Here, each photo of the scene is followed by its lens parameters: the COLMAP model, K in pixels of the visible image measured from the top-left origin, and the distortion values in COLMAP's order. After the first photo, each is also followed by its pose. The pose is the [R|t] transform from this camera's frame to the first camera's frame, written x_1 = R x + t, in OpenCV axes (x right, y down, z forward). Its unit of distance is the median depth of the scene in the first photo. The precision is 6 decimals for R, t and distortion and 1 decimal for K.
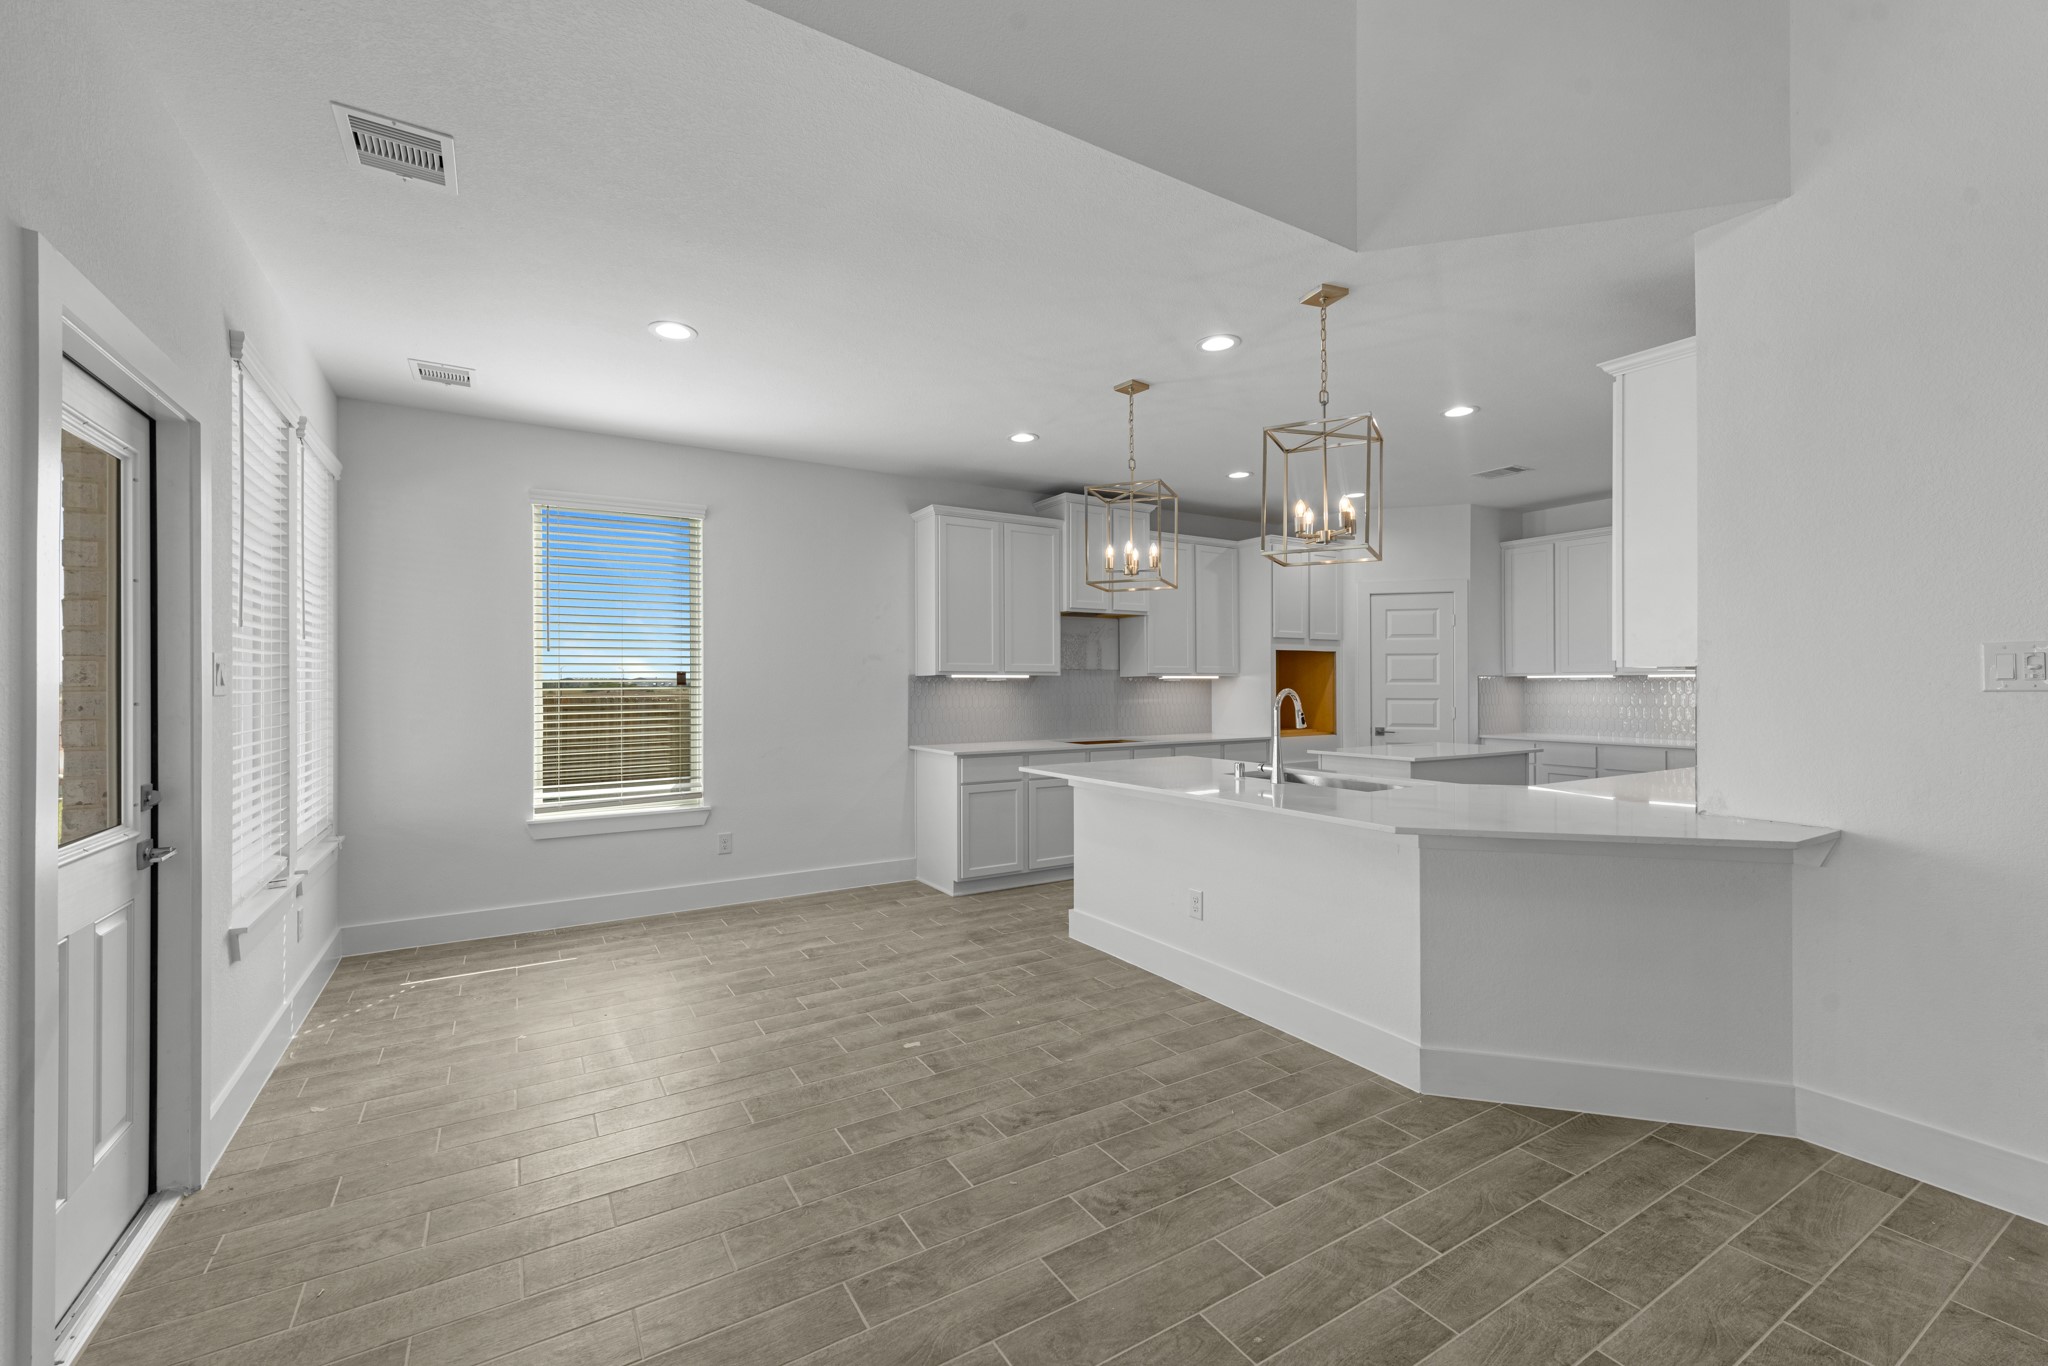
lens RADIAL K [[840.0, 0, 984.2], [0, 840.0, 689.7], [0, 0, 1]] dist [0.007122, 0.000285]
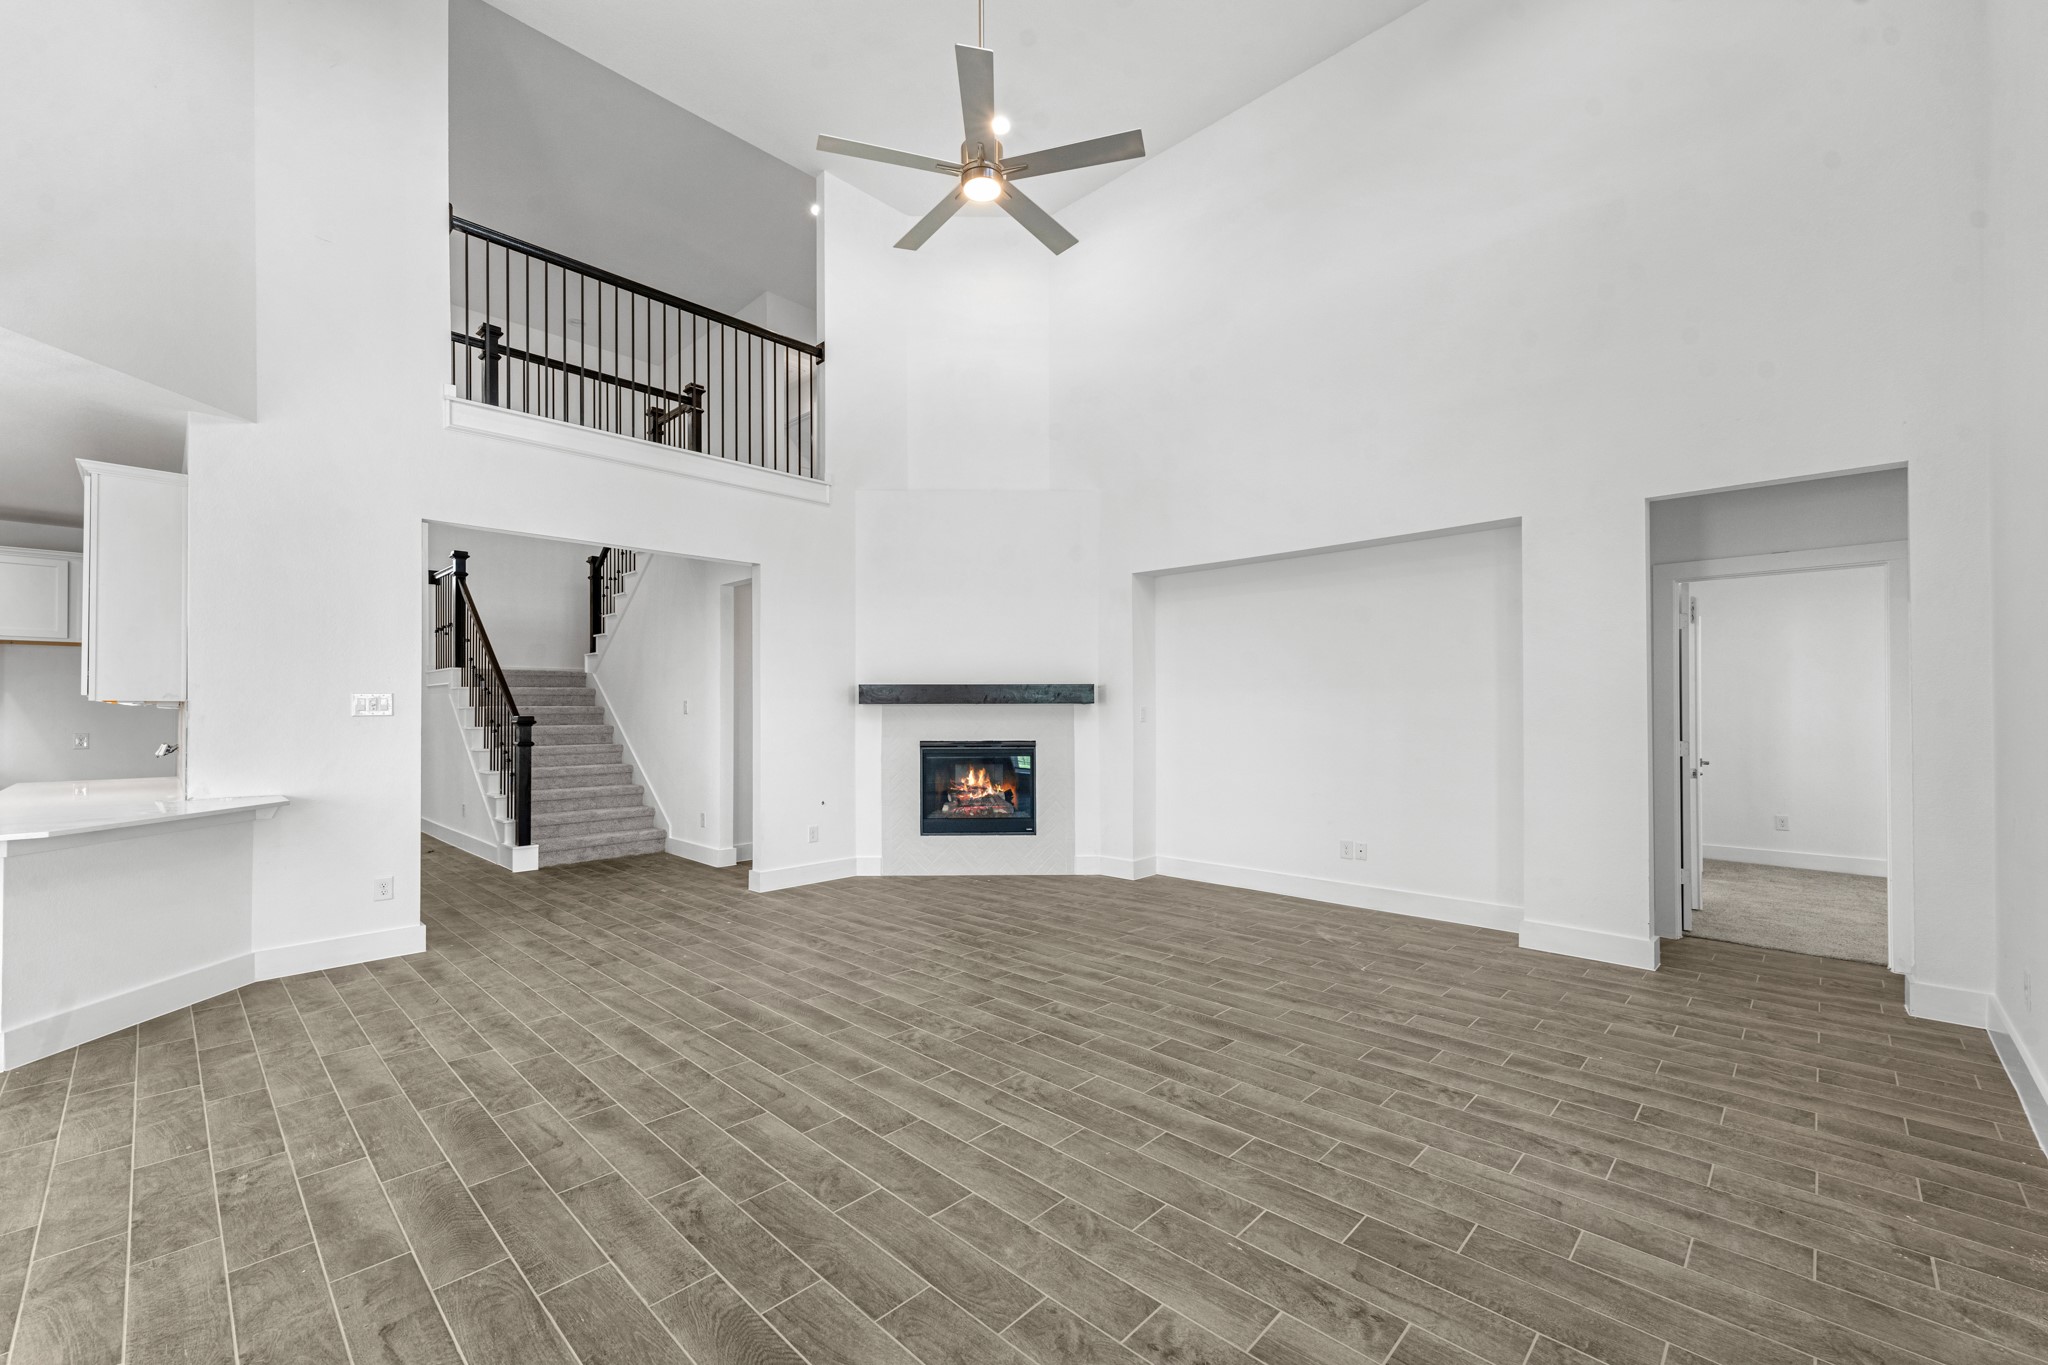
lens RADIAL K [[840.0, 0, 1034.9], [0, 840.0, 698.9], [0, 0, 1]] dist [0.007122, 0.000285]
pose [[-0.273916, 0.012678, 0.961670, -0.493976], [0.014747, 0.999851, -0.008981, 0.002601], [-0.961641, 0.011722, -0.274062, -0.014565]]
